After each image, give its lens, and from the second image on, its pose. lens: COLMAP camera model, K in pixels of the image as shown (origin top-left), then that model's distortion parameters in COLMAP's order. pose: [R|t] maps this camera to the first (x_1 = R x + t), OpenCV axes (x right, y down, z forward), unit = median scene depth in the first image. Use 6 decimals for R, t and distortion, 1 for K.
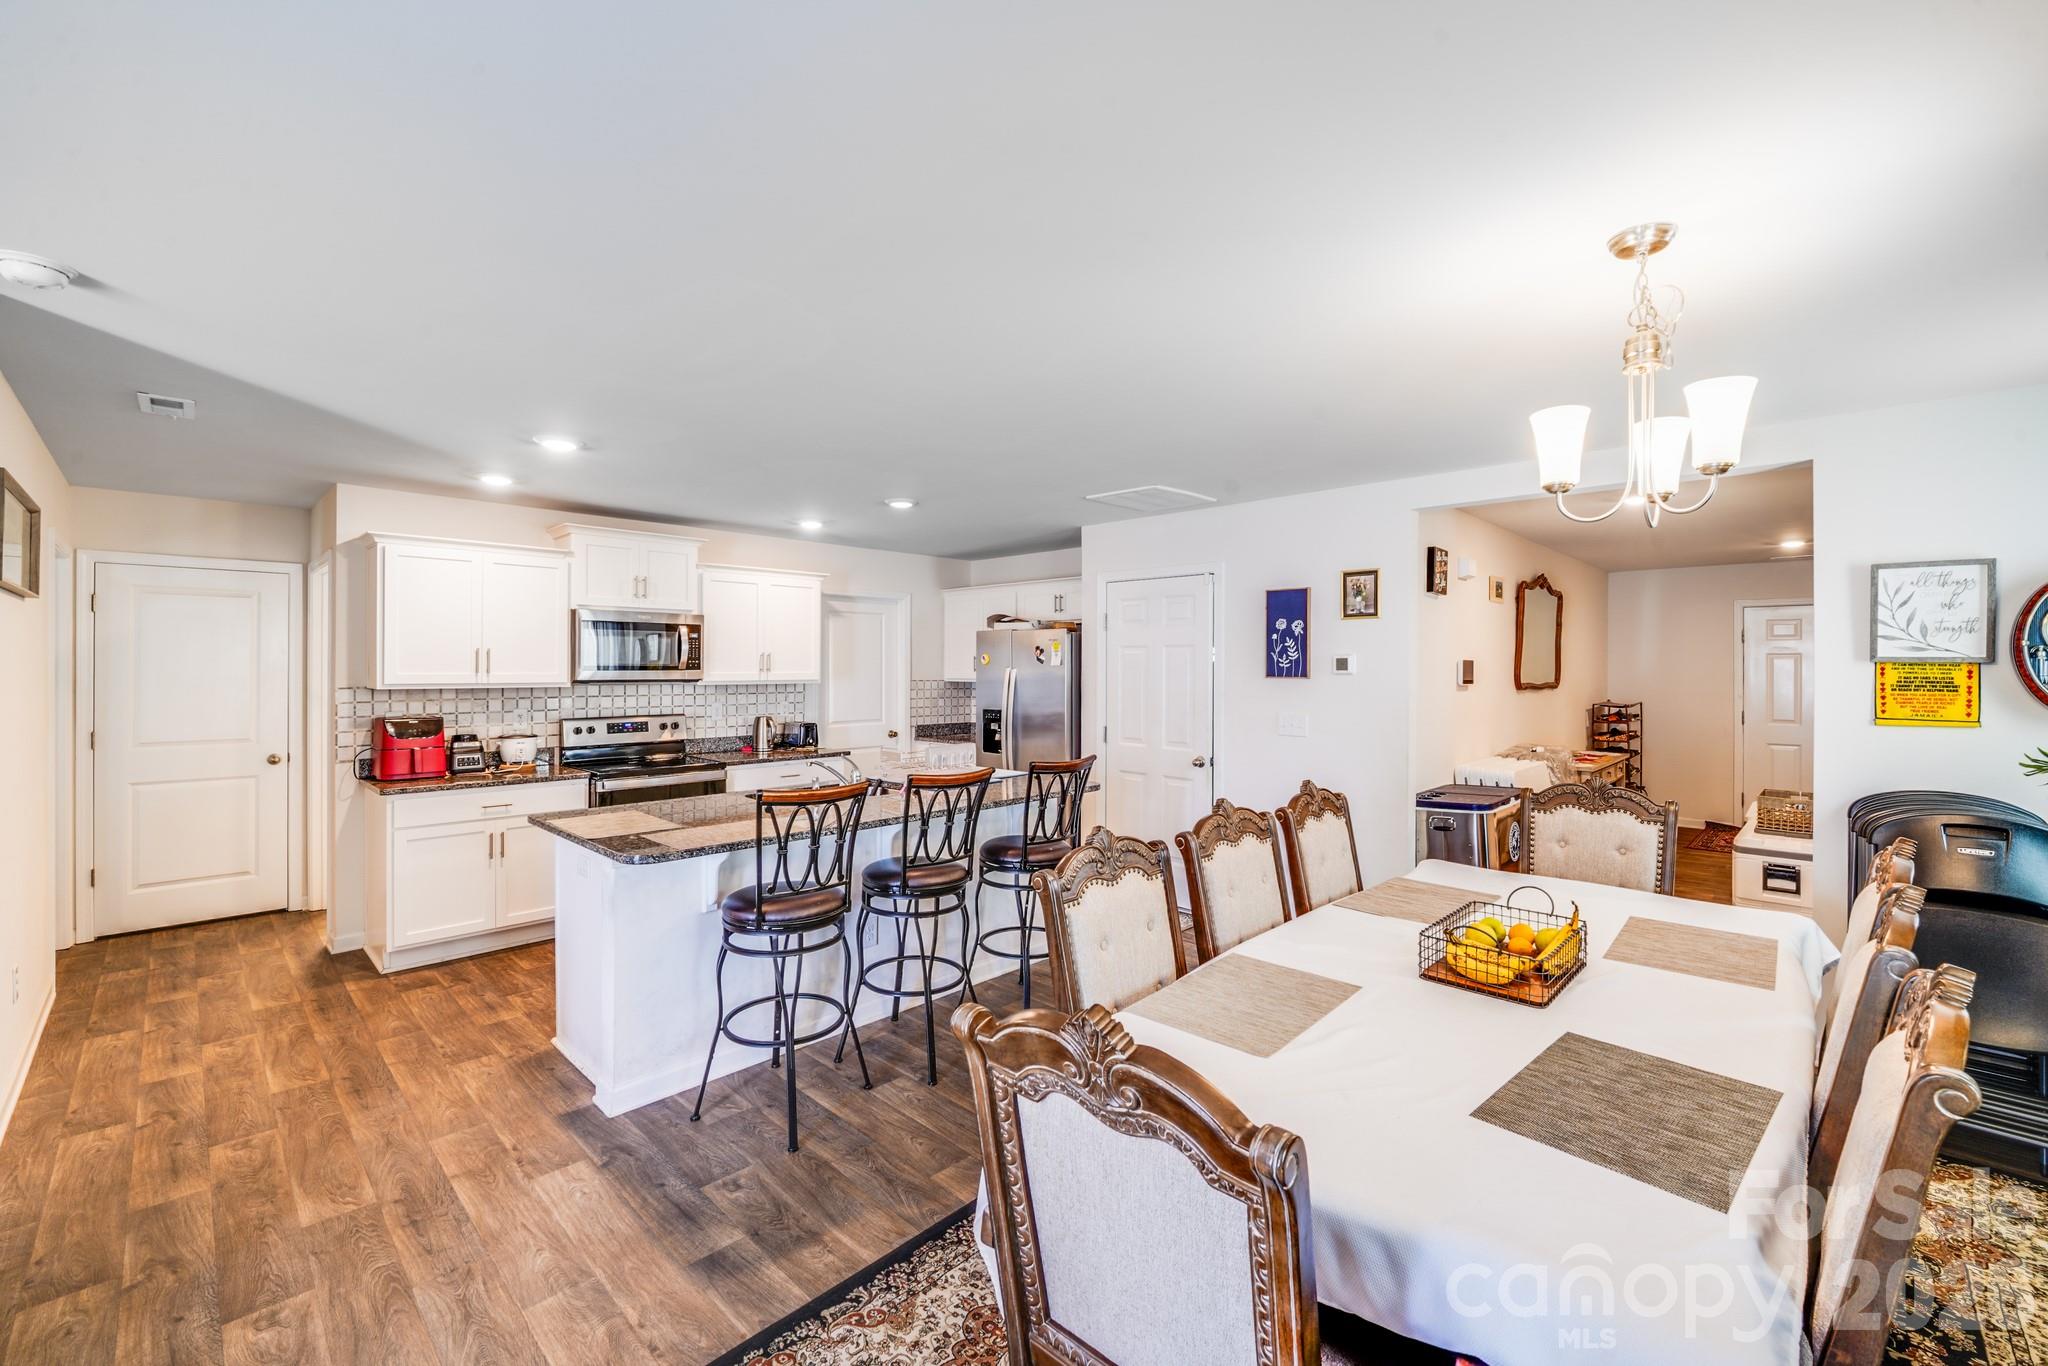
lens RADIAL K [[843.3, 0, 1017.3], [0, 843.3, 671.2], [0, 0, 1]] dist [-0.007744, -0.000648]
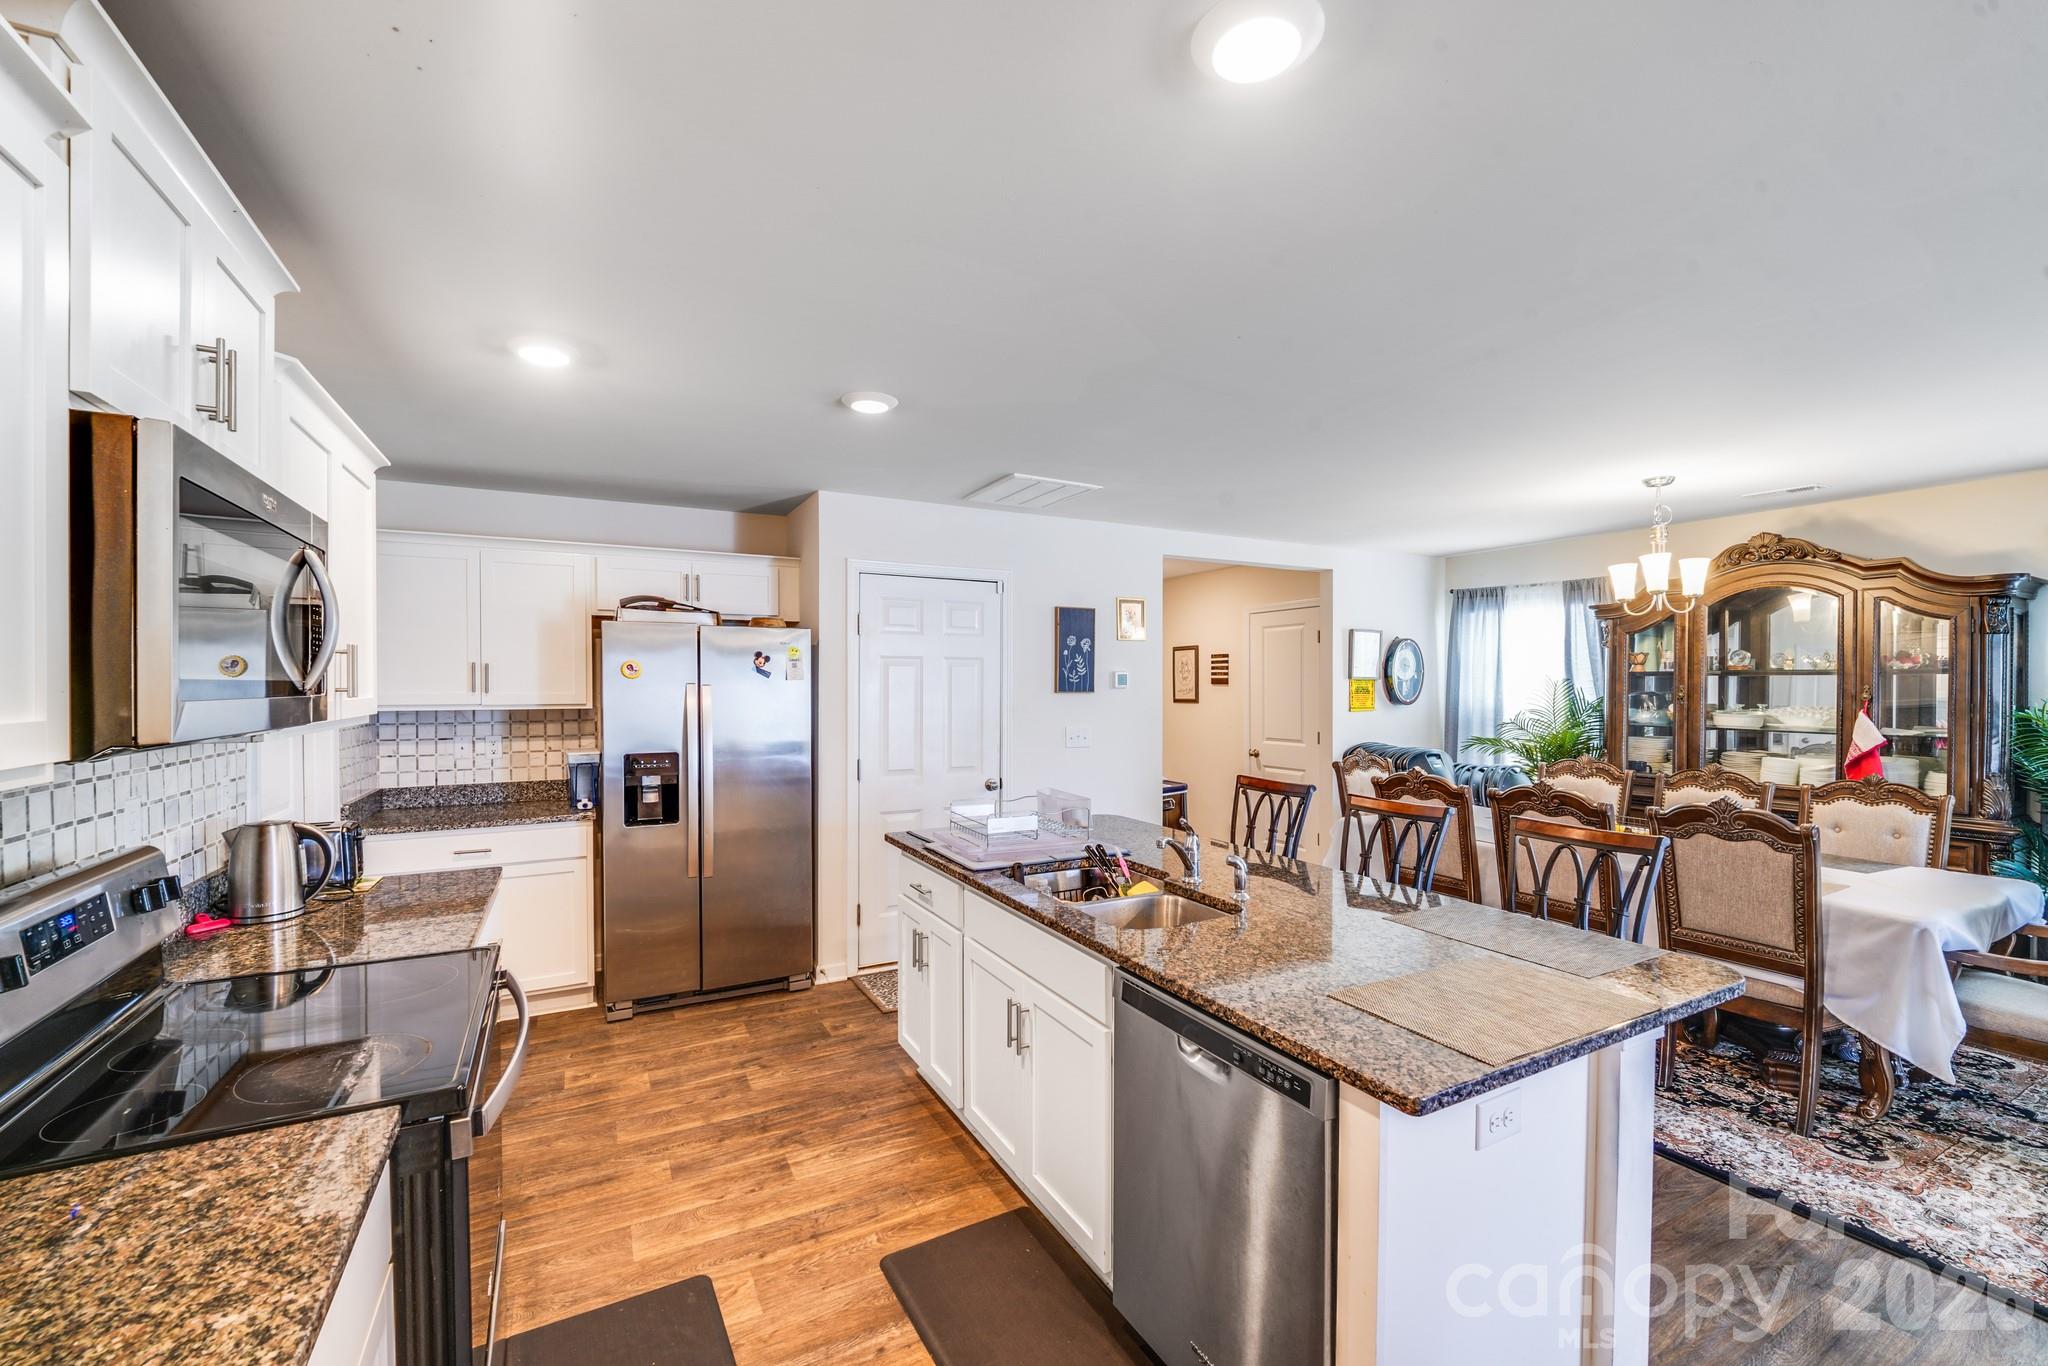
lens RADIAL K [[843.3, 0, 1010.6], [0, 843.3, 681.4], [0, 0, 1]] dist [-0.007744, -0.000648]
pose [[0.302178, 0.001980, 0.953249, -0.682899], [0.006403, 0.999971, -0.004107, -0.001965], [-0.953230, 0.007345, 0.302157, 0.739869]]
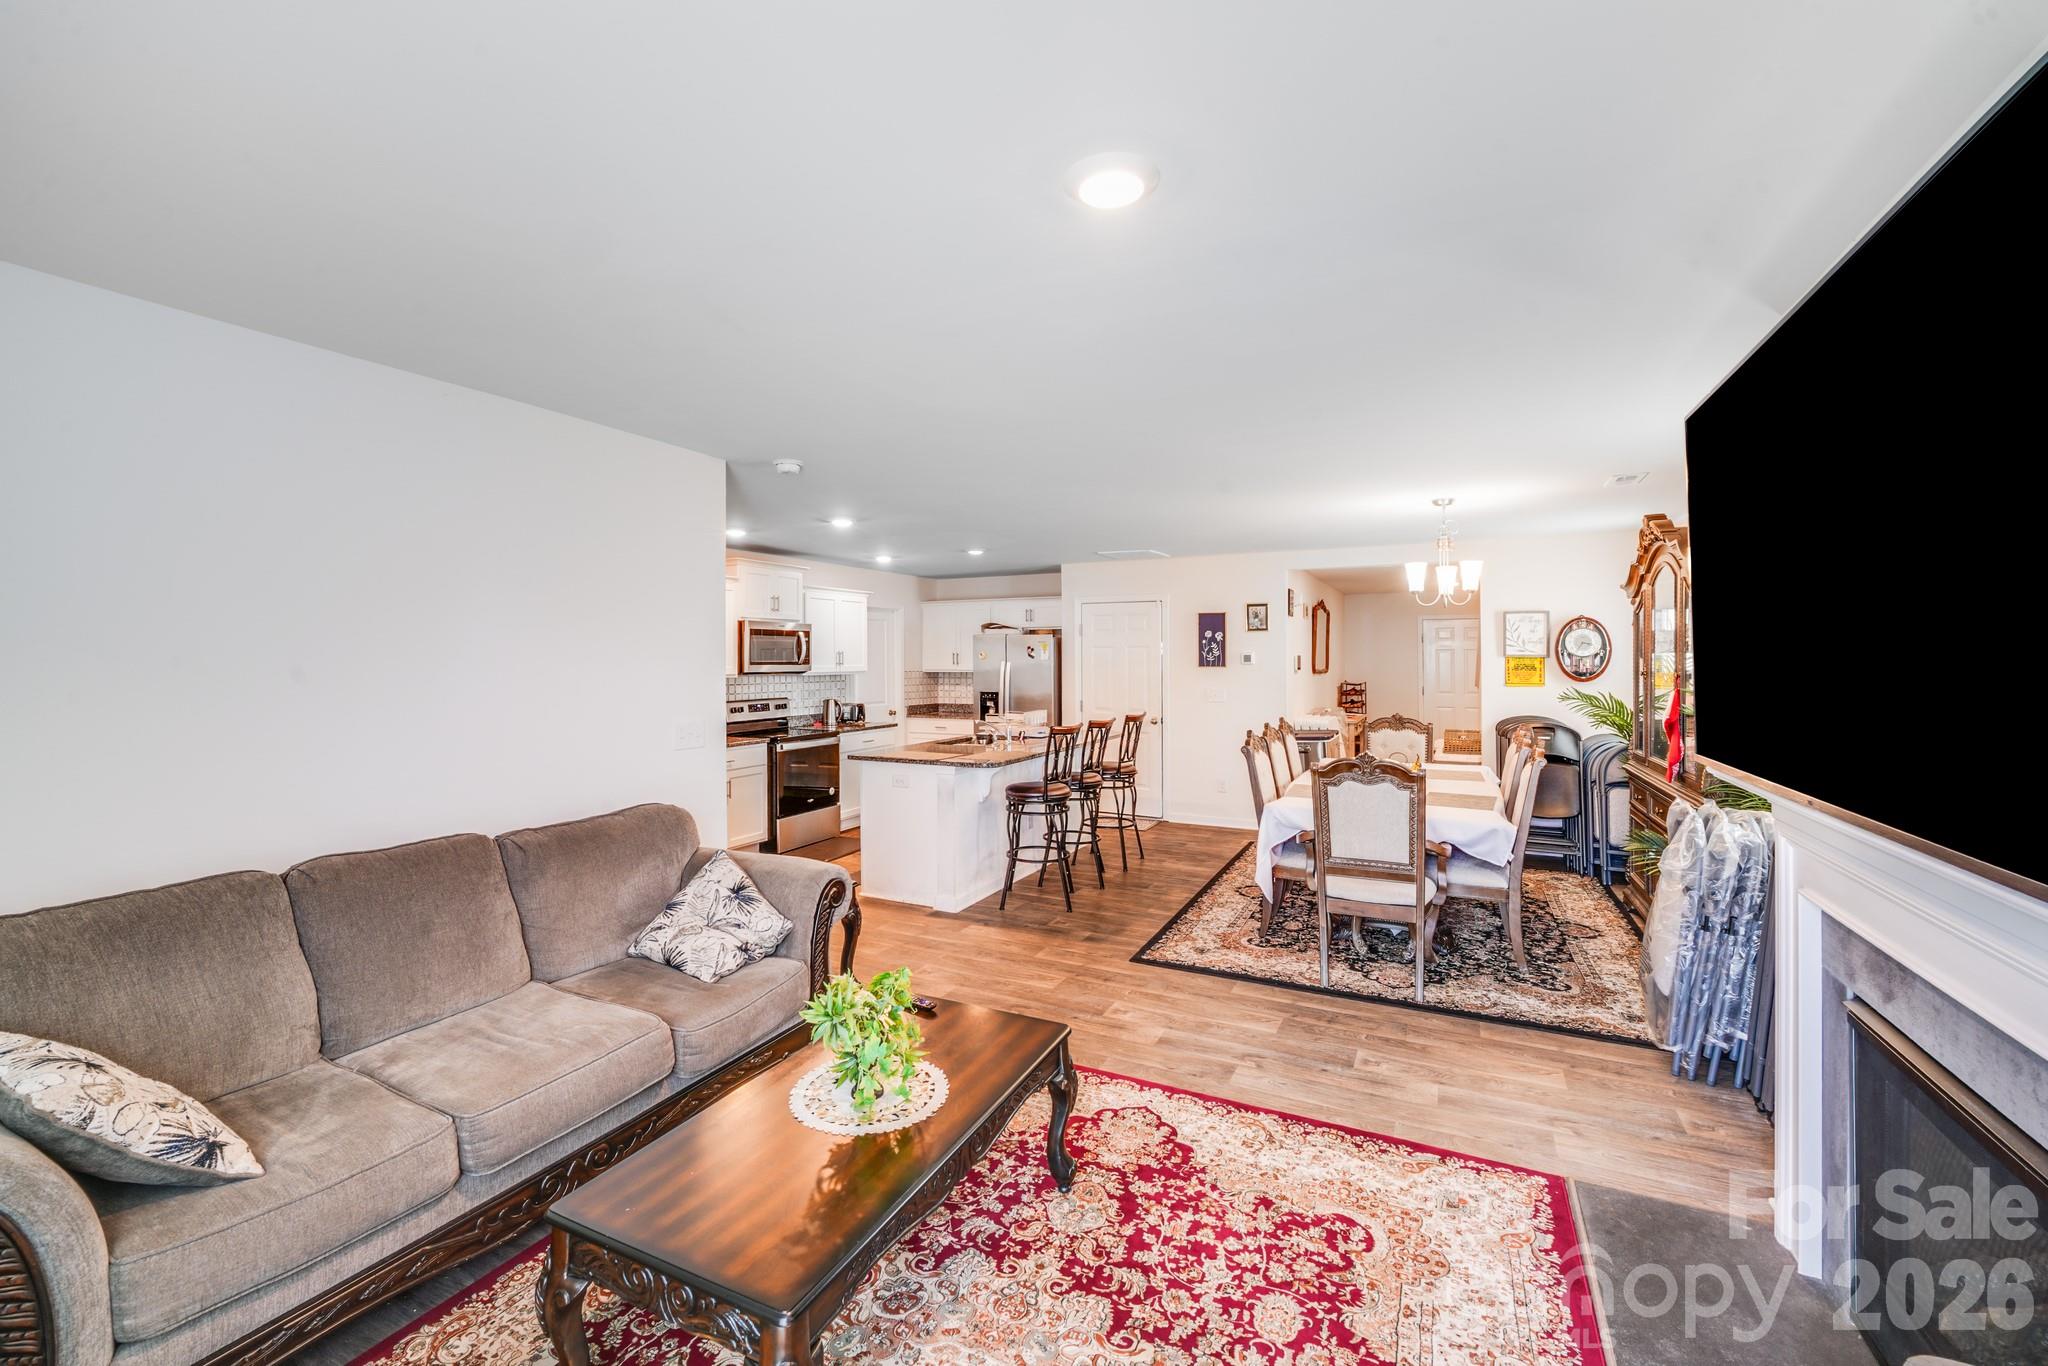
lens RADIAL K [[843.3, 0, 999.9], [0, 843.3, 667.5], [0, 0, 1]] dist [-0.007744, -0.000648]
pose [[0.958782, -0.008113, 0.284027, -0.528834], [0.006454, 0.999956, 0.006774, -0.004646], [-0.284069, -0.004661, 0.958792, -0.446133]]
